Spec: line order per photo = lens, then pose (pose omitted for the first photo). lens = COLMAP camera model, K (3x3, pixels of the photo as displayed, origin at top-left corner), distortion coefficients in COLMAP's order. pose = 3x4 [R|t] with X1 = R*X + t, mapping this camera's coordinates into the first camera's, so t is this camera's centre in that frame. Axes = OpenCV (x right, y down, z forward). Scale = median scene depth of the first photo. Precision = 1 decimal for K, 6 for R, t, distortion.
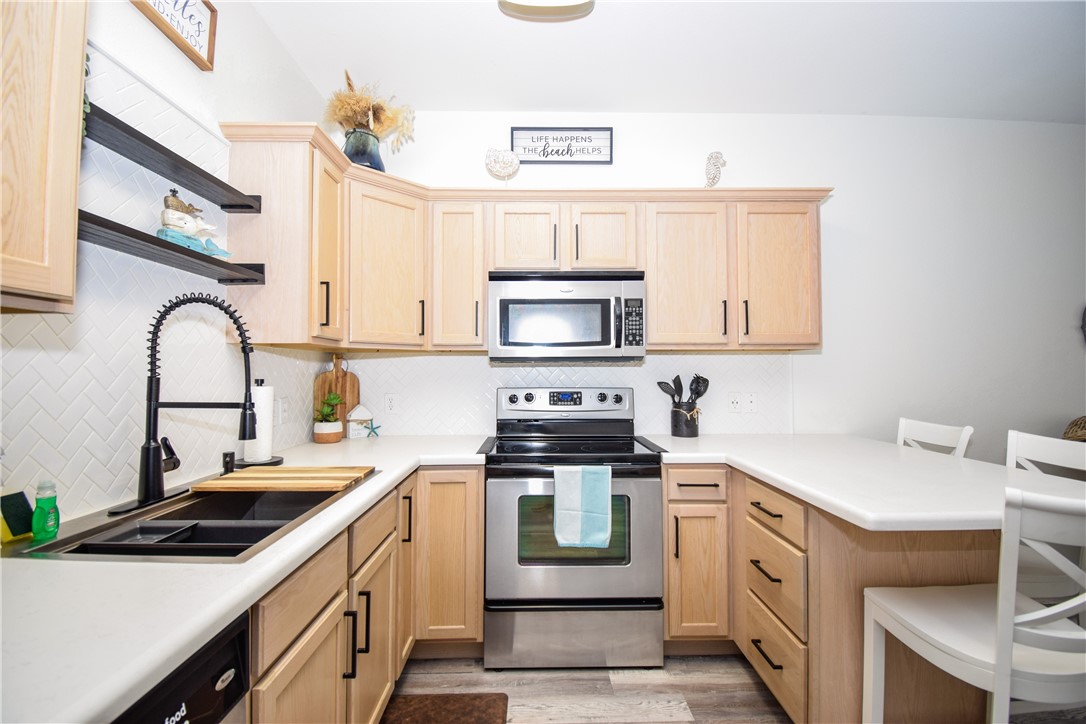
lens RADIAL K [[479.6, 0, 544.8], [0, 479.6, 361.5], [0, 0, 1]] dist [0.020939, -0.026127]
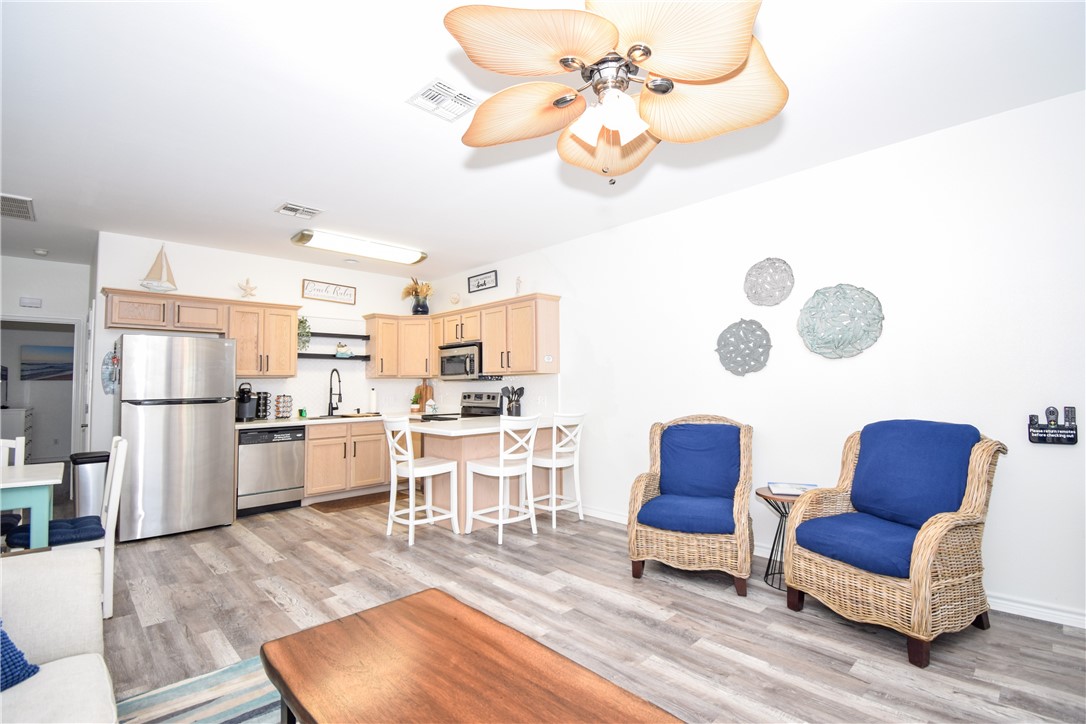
lens RADIAL K [[494.1, 0, 543.0], [0, 494.1, 362.0], [0, 0, 1]] dist [0.030867, -0.030839]
pose [[0.681100, -0.039201, -0.731141, 2.120950], [0.023752, 0.999223, -0.031449, -0.007932], [0.731805, 0.004054, 0.681502, -0.377450]]
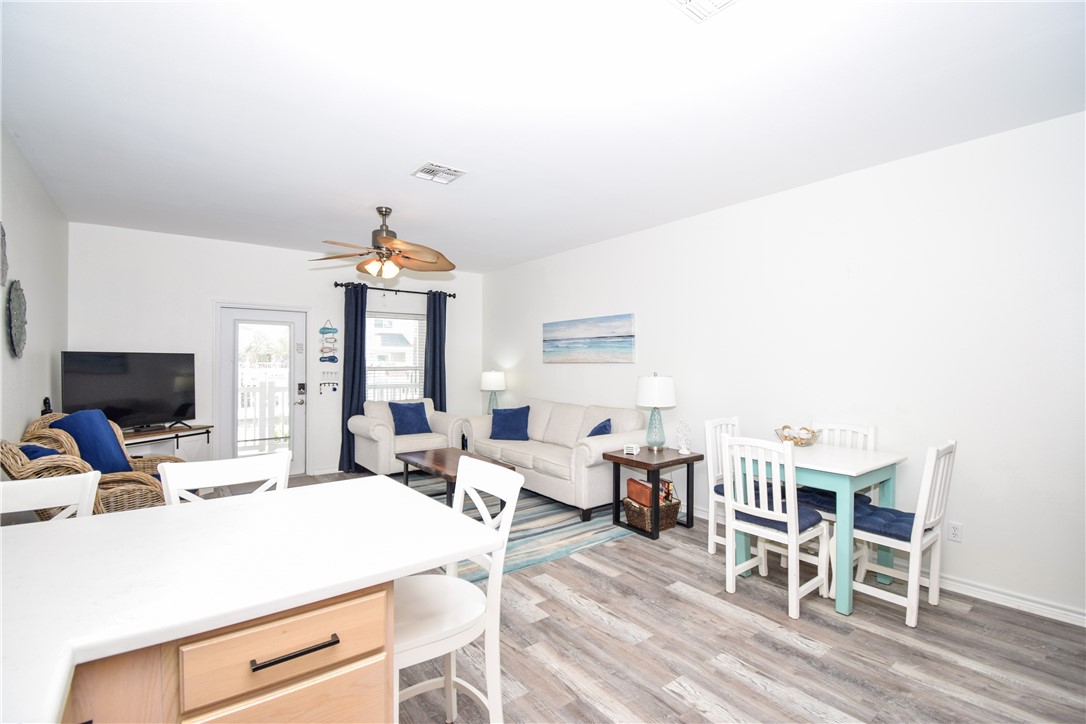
lens RADIAL K [[489.5, 0, 548.4], [0, 489.5, 359.6], [0, 0, 1]] dist [-0.000954, -0.000768]
pose [[-0.599756, 0.005478, 0.800164, -0.158678], [-0.015922, 0.999697, -0.018779, -0.037720], [-0.800025, -0.024003, -0.599487, 0.803636]]
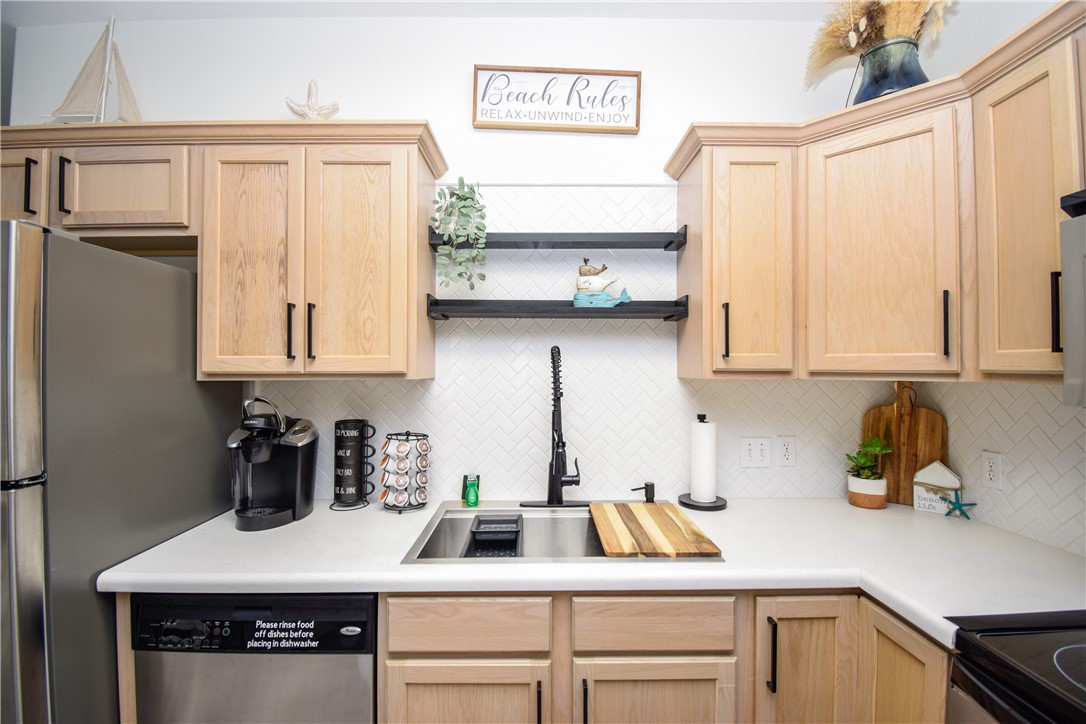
lens RADIAL K [[479.6, 0, 544.8], [0, 479.6, 361.5], [0, 0, 1]] dist [0.020939, -0.026127]
pose [[-0.010134, -0.008827, -0.999910, 0.279053], [0.020969, 0.999739, -0.009038, -0.050808], [0.999729, -0.021059, -0.009946, 0.541163]]
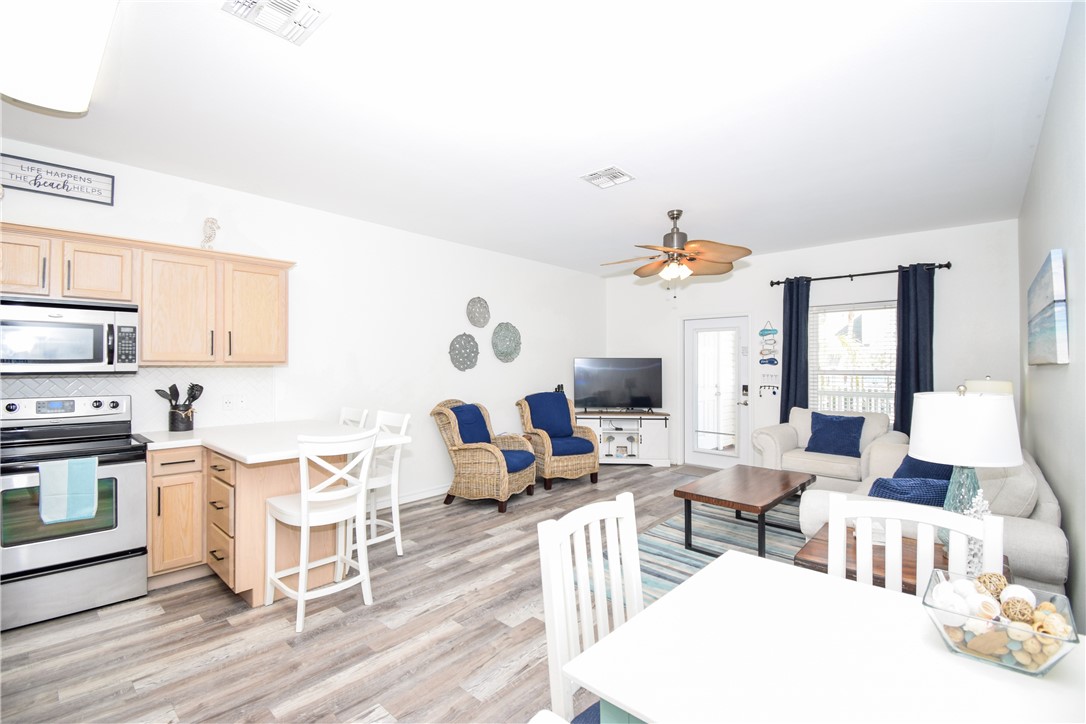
lens RADIAL K [[479.6, 0, 544.8], [0, 479.6, 361.5], [0, 0, 1]] dist [0.020939, -0.026127]
pose [[0.685396, 0.008765, 0.728118, 0.017531], [-0.017803, 0.999830, 0.004722, -0.060903], [-0.727953, -0.016199, 0.685436, -0.667950]]
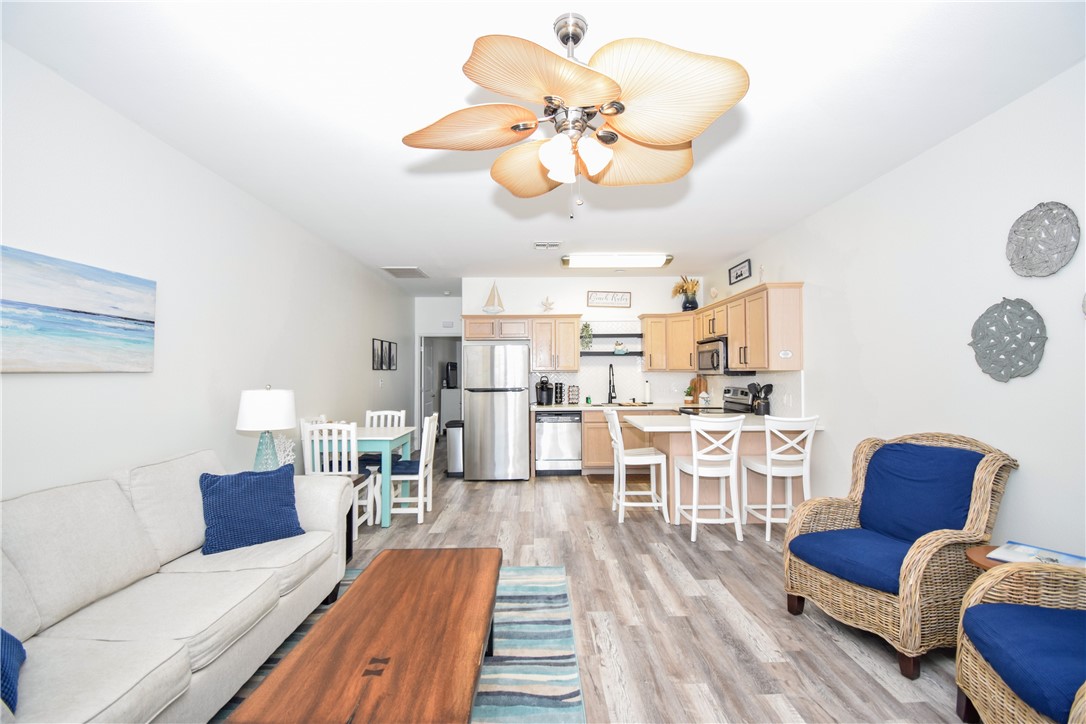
lens RADIAL K [[479.6, 0, 544.8], [0, 479.6, 361.5], [0, 0, 1]] dist [0.020939, -0.026127]
pose [[-0.000811, -0.018489, -0.999829, 2.436703], [0.026581, 0.999475, -0.018504, -0.049687], [0.999646, -0.026592, -0.000319, 0.160026]]
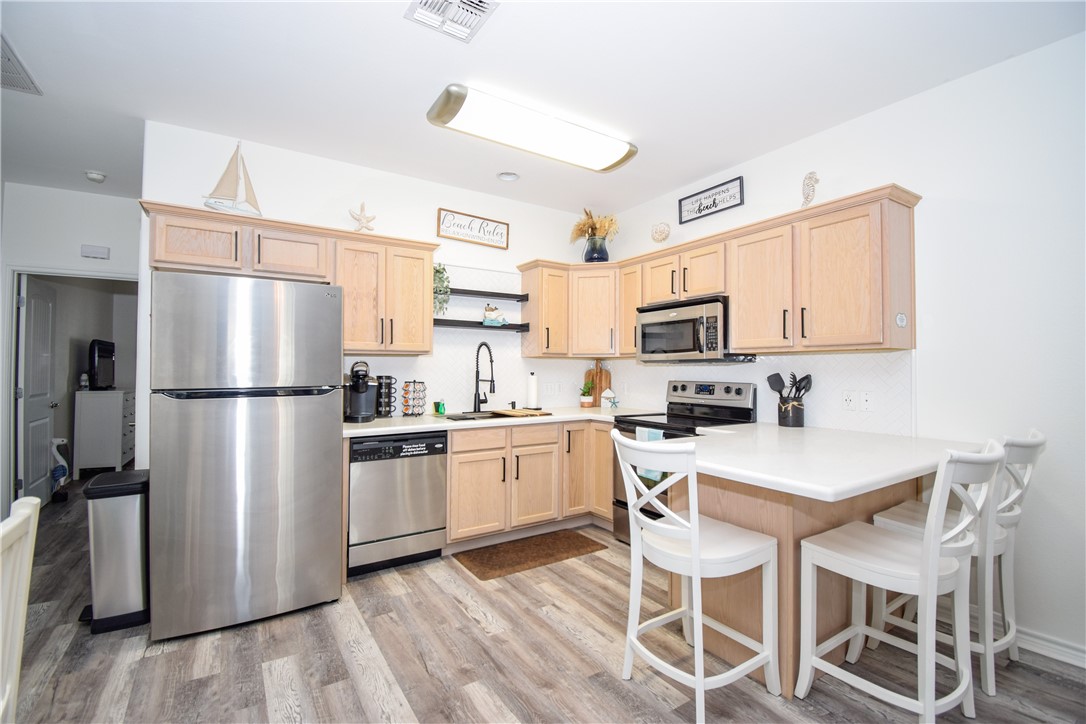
lens RADIAL K [[479.6, 0, 544.8], [0, 479.6, 361.5], [0, 0, 1]] dist [0.020939, -0.026127]
pose [[0.529522, -0.009631, -0.848241, 1.060998], [0.014137, 0.999897, -0.002527, -0.006091], [0.848178, -0.010654, 0.529604, -0.122093]]
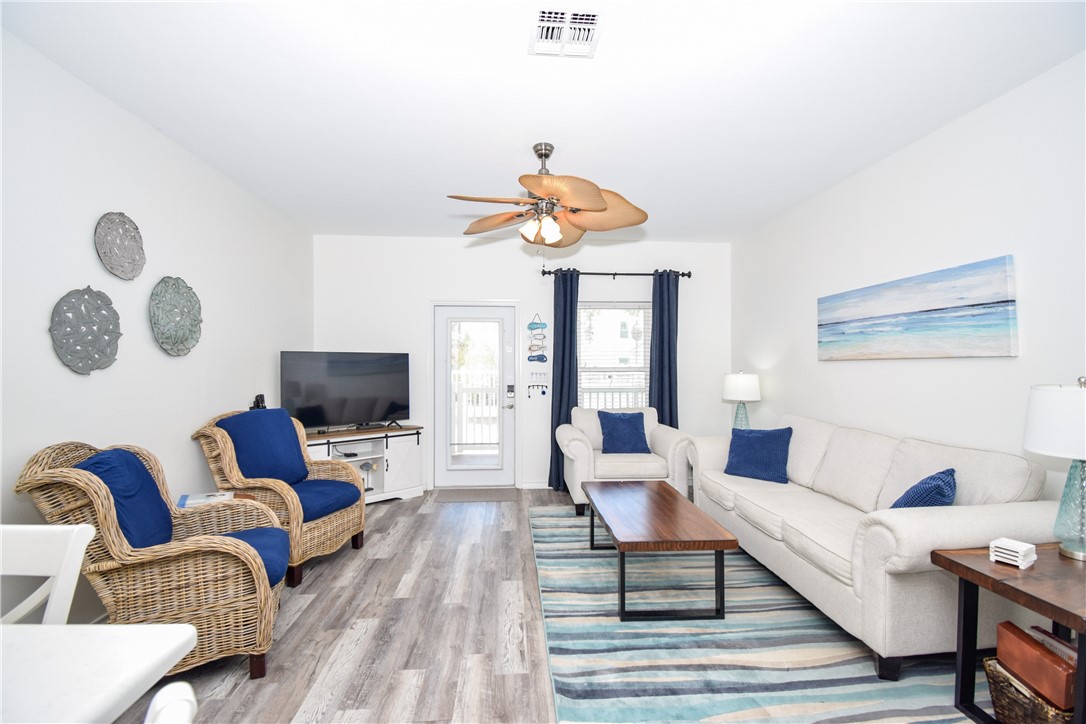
lens RADIAL K [[479.6, 0, 544.8], [0, 479.6, 361.5], [0, 0, 1]] dist [0.020939, -0.026127]
pose [[-0.055743, 0.009866, 0.998396, 0.372539], [-0.017612, 0.999786, -0.010863, -0.031319], [-0.998290, -0.018189, -0.055558, 0.274508]]
